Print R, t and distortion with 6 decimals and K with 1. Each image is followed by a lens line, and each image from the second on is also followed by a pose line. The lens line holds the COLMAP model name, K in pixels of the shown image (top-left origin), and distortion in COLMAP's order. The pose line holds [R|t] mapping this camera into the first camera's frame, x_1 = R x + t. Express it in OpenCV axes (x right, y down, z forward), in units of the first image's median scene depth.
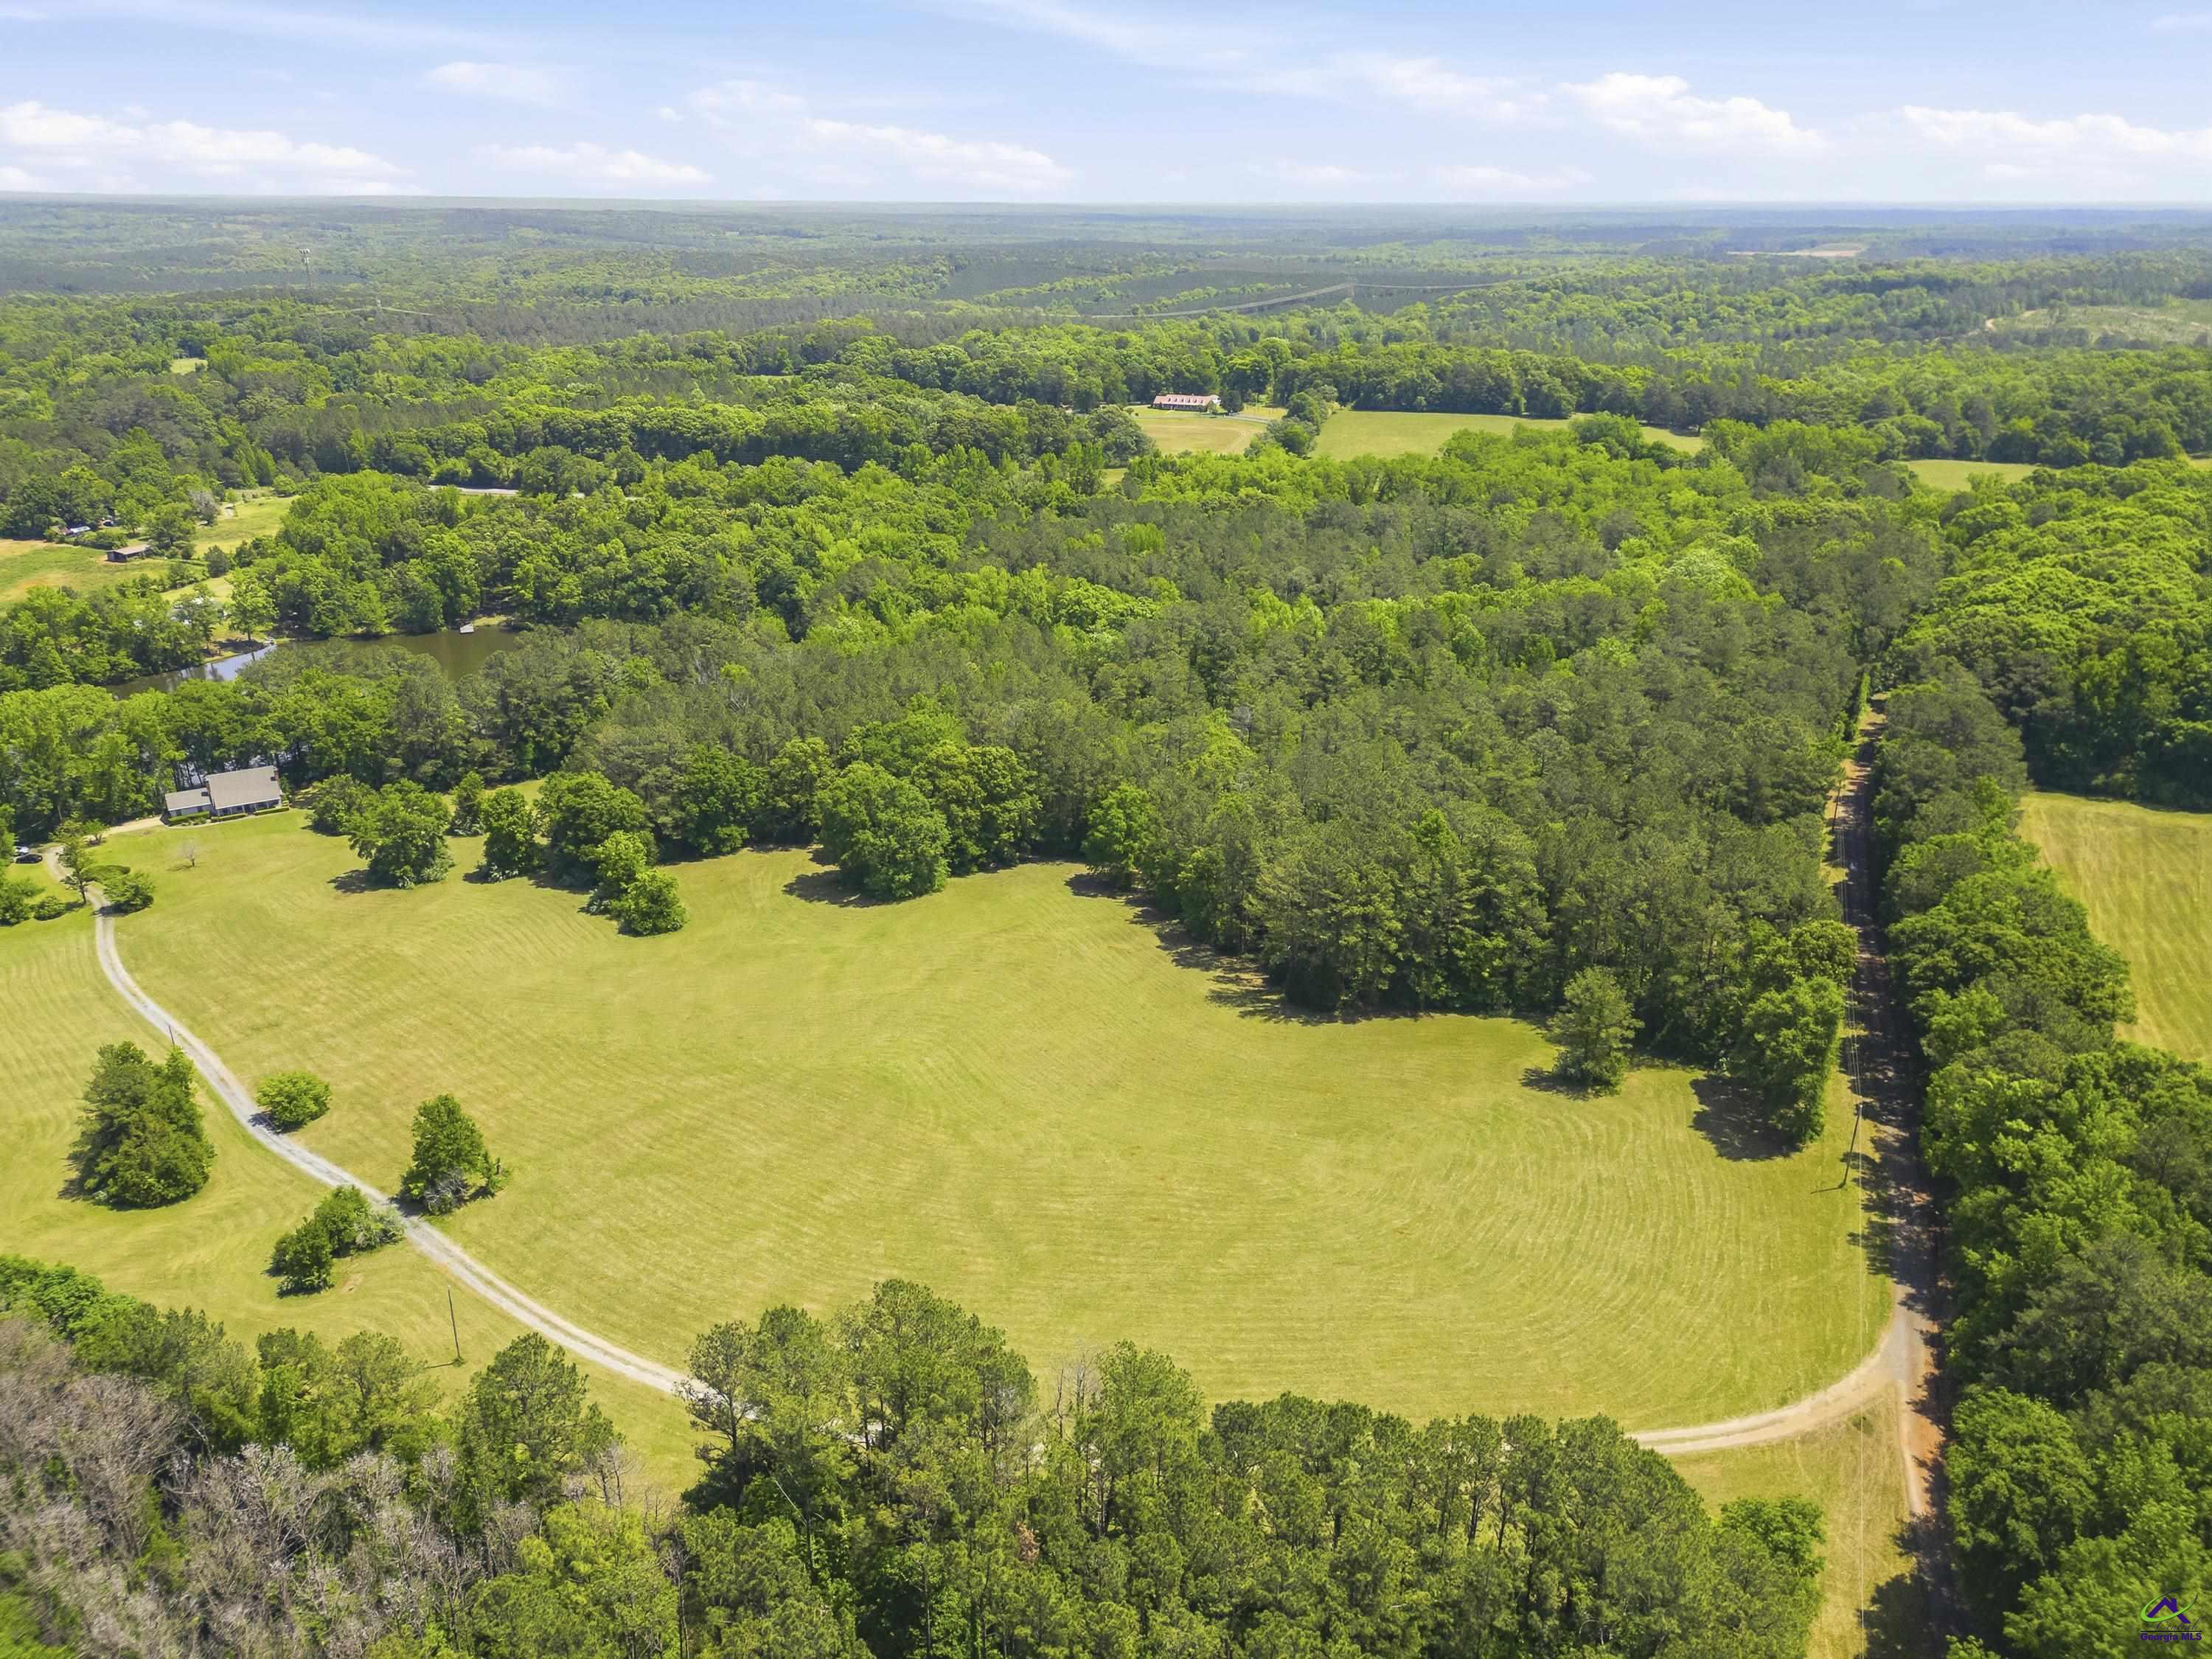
lens RADIAL K [[1553.6, 0, 1103.2], [0, 1553.6, 809.1], [0, 0, 1]] dist [0.077306, -0.074611]
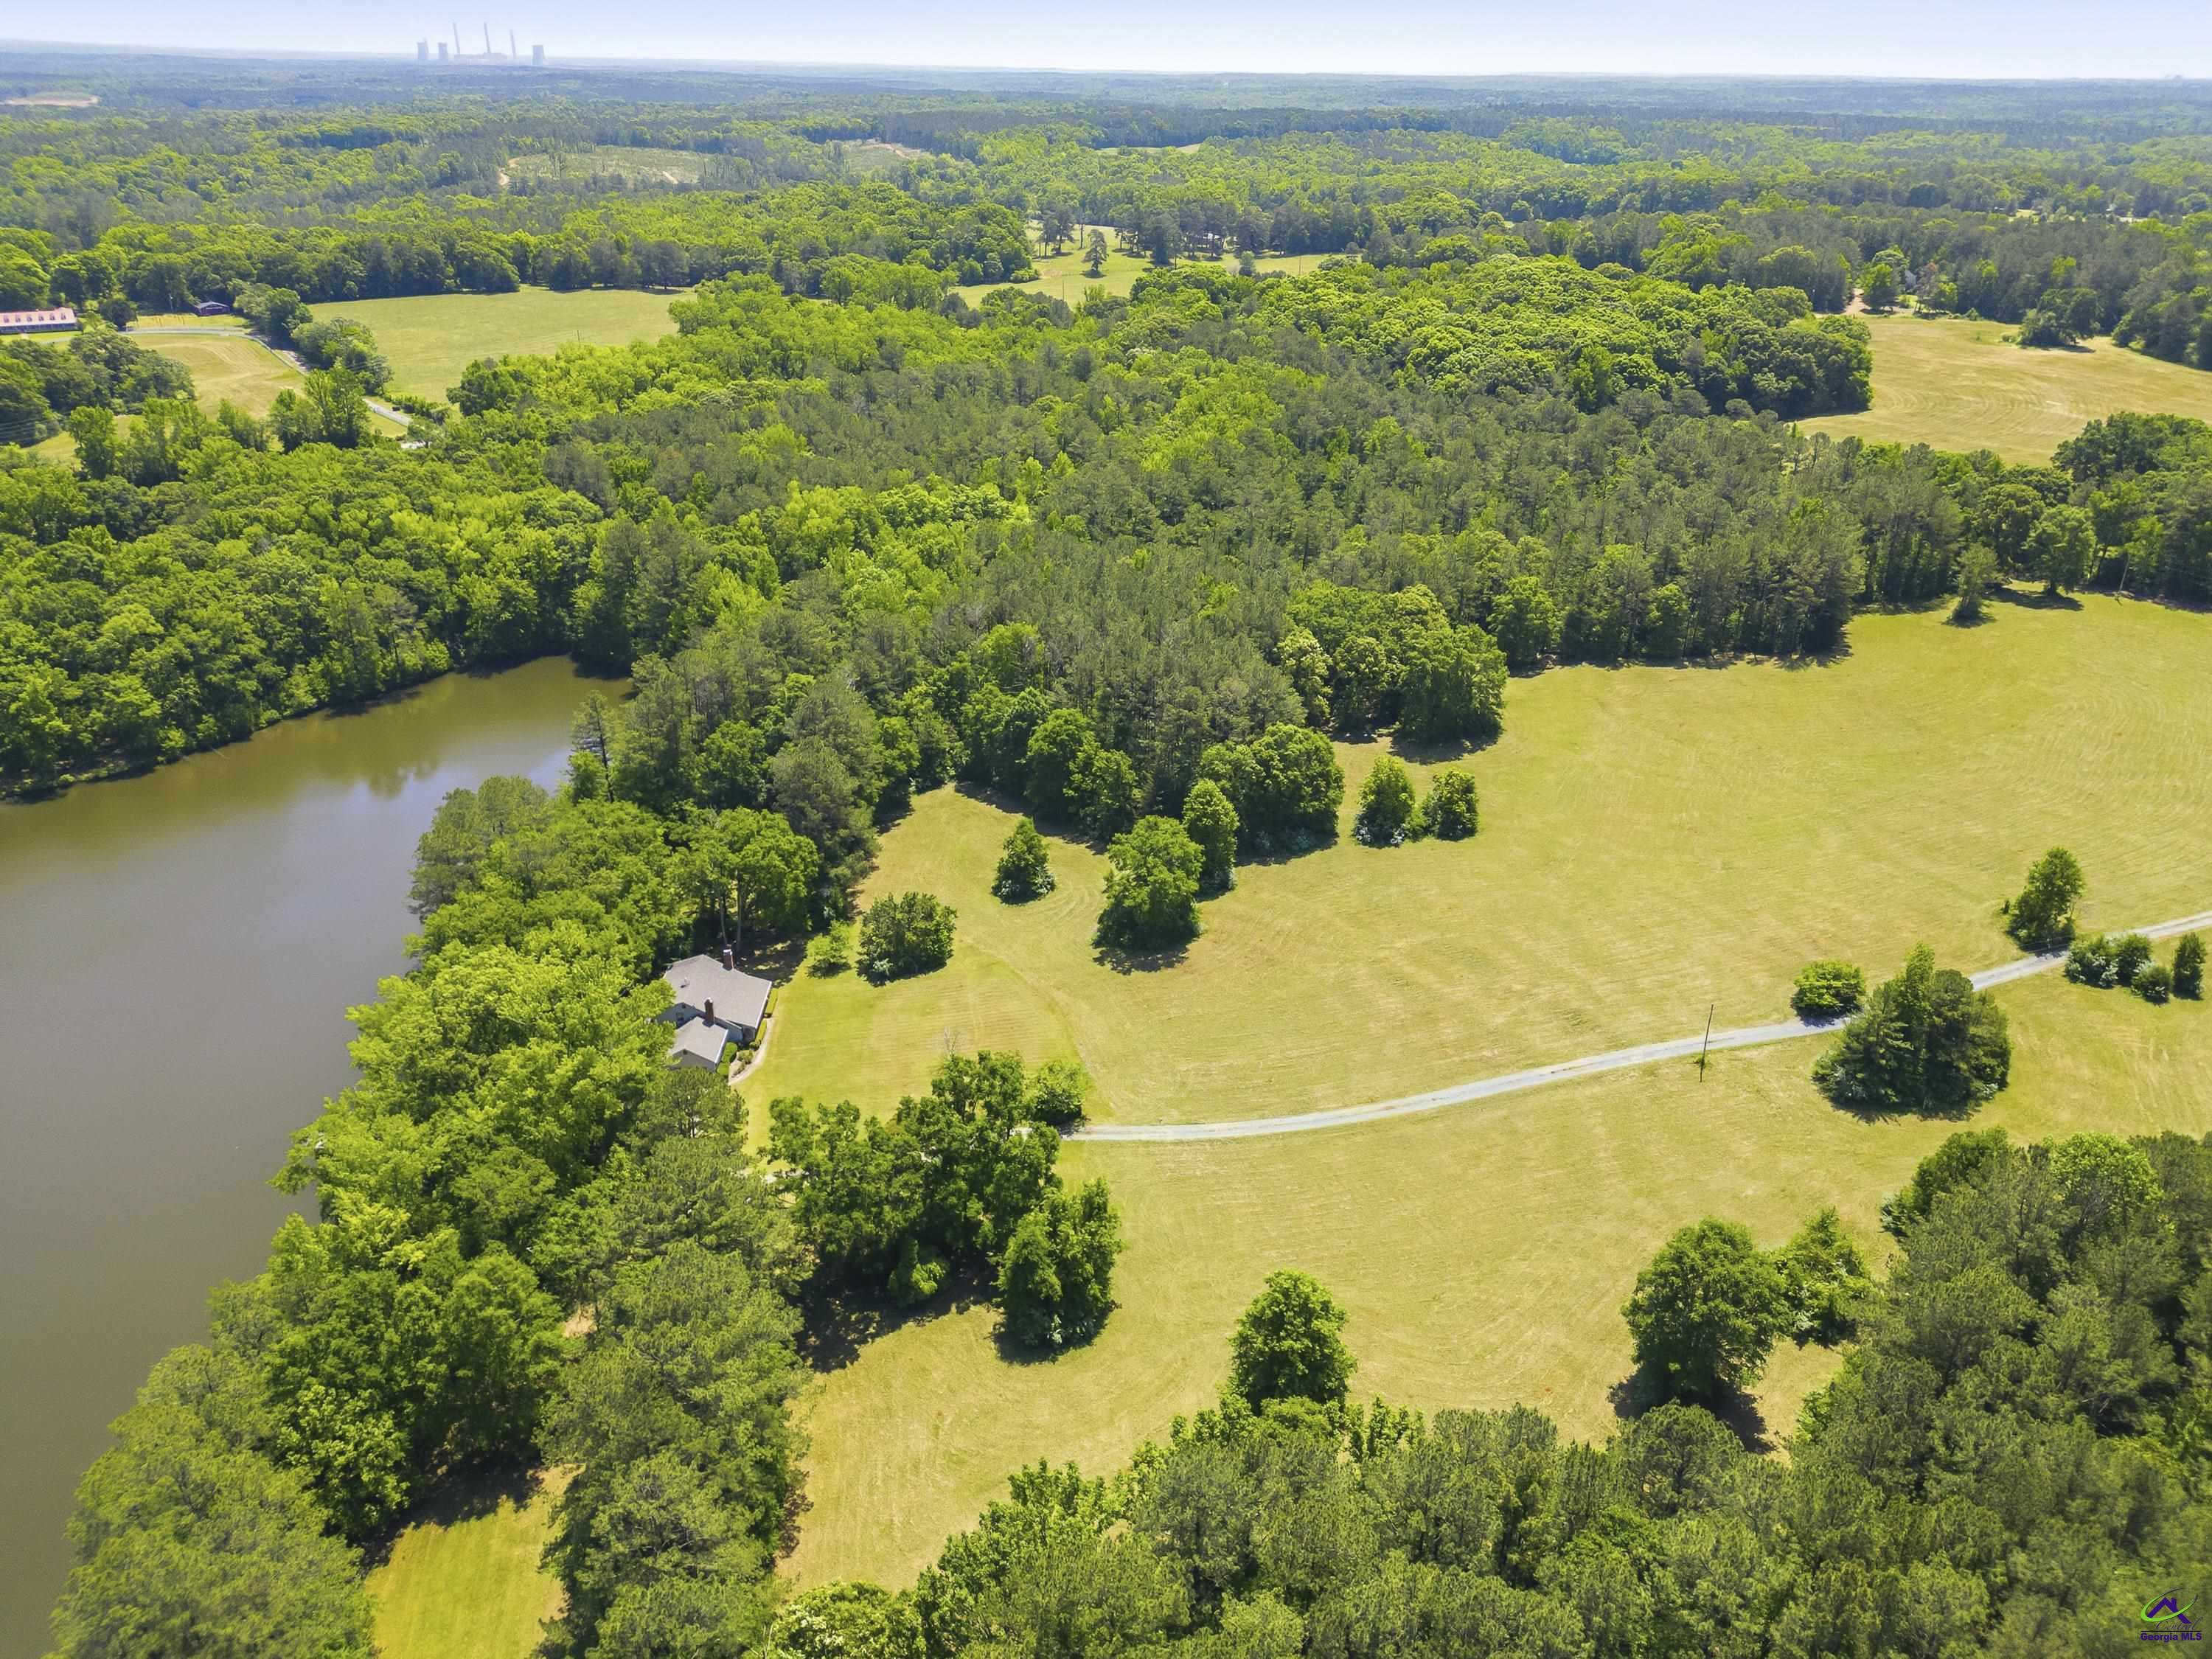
lens RADIAL K [[1553.6, 0, 1103.2], [0, 1553.6, 809.1], [0, 0, 1]] dist [0.077306, -0.074611]
pose [[0.502936, -0.364590, 0.783664, -0.574597], [0.300276, 0.923907, 0.237127, -0.116094], [-0.810487, 0.116056, 0.574144, 0.298049]]
